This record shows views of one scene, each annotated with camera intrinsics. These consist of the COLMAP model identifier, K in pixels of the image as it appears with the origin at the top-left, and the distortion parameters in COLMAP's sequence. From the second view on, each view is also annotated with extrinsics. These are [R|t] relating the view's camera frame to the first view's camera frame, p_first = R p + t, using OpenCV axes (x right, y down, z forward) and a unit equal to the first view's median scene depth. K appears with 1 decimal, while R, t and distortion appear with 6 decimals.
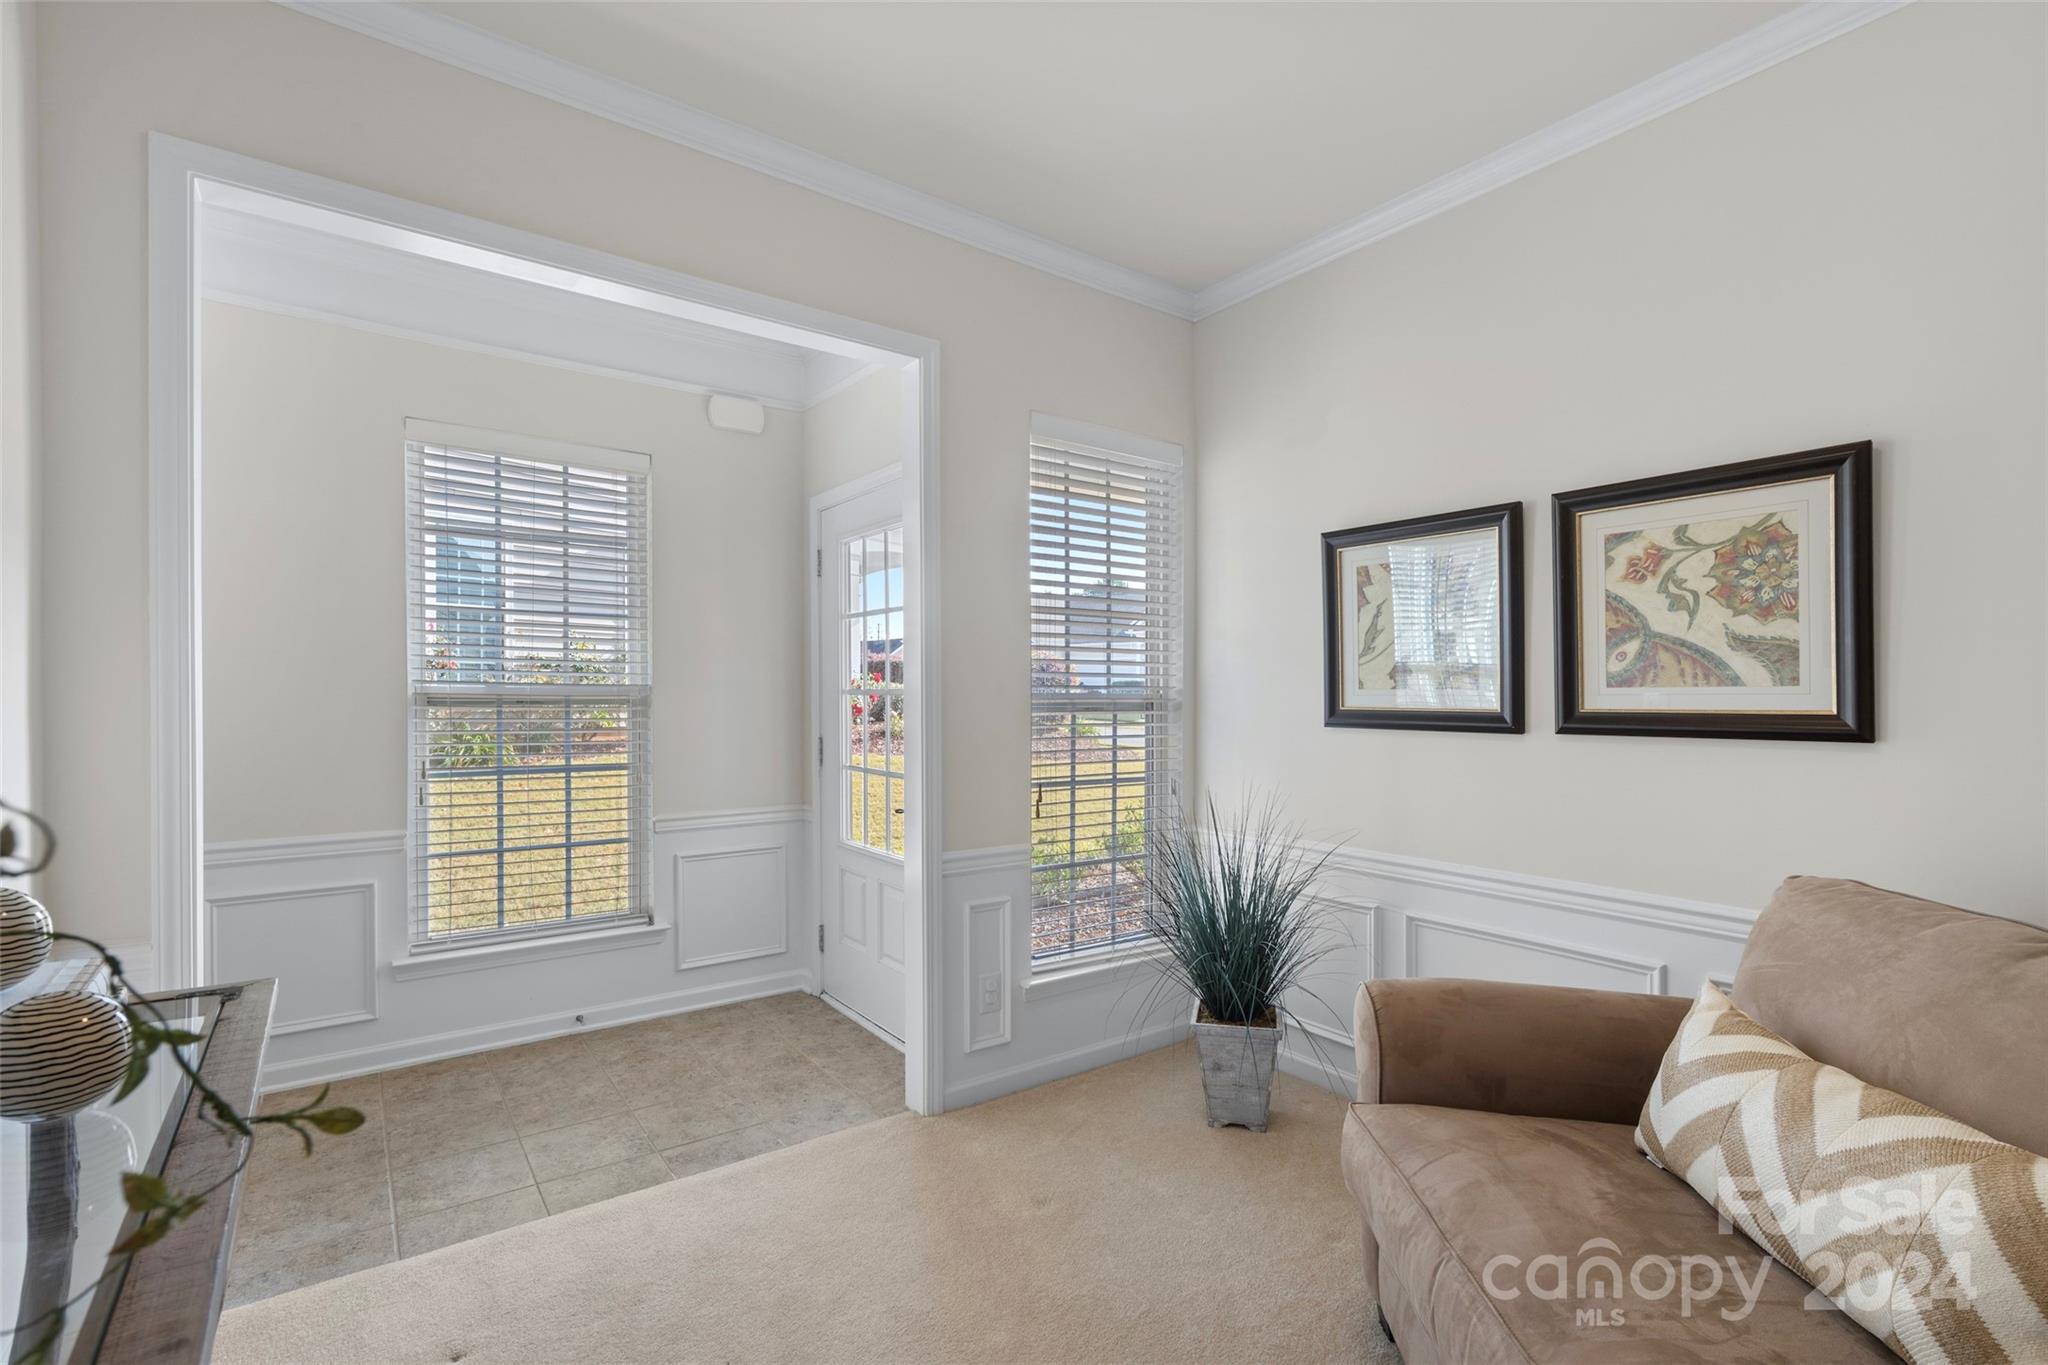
lens RADIAL K [[949.8, 0, 1032.6], [0, 949.8, 700.3], [0, 0, 1]] dist [0.011632, -0.001445]
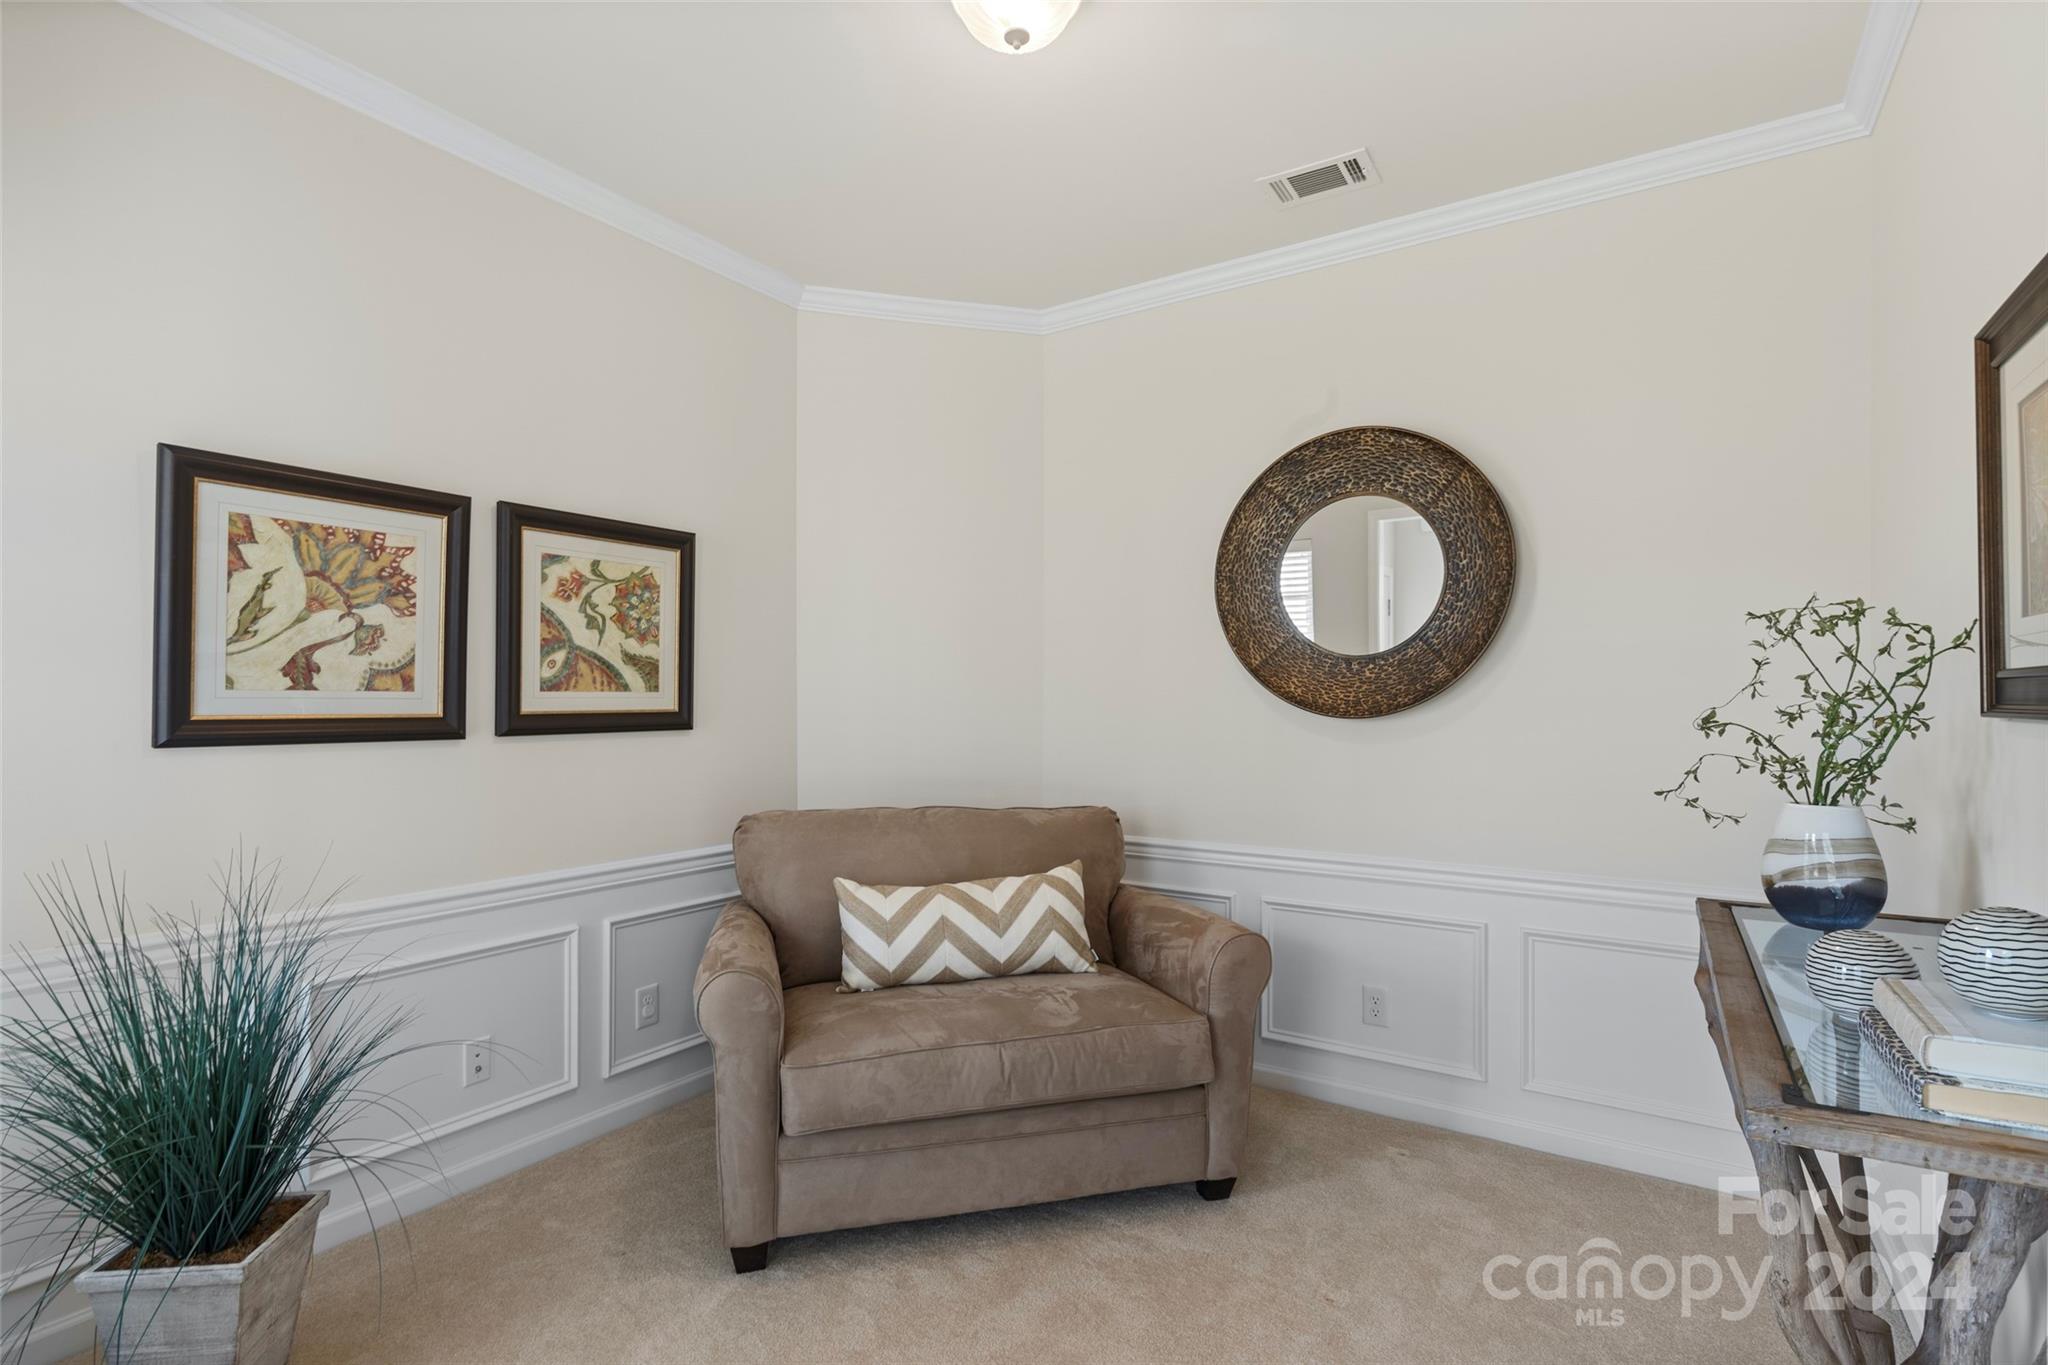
lens RADIAL K [[975.8, 0, 1025.9], [0, 975.8, 673.3], [0, 0, 1]] dist [0.003785, -0.000663]
pose [[-0.360568, 0.017353, 0.932571, -0.671536], [-0.002635, 0.999804, -0.019623, -0.014181], [-0.932729, -0.009533, -0.360452, 0.911882]]
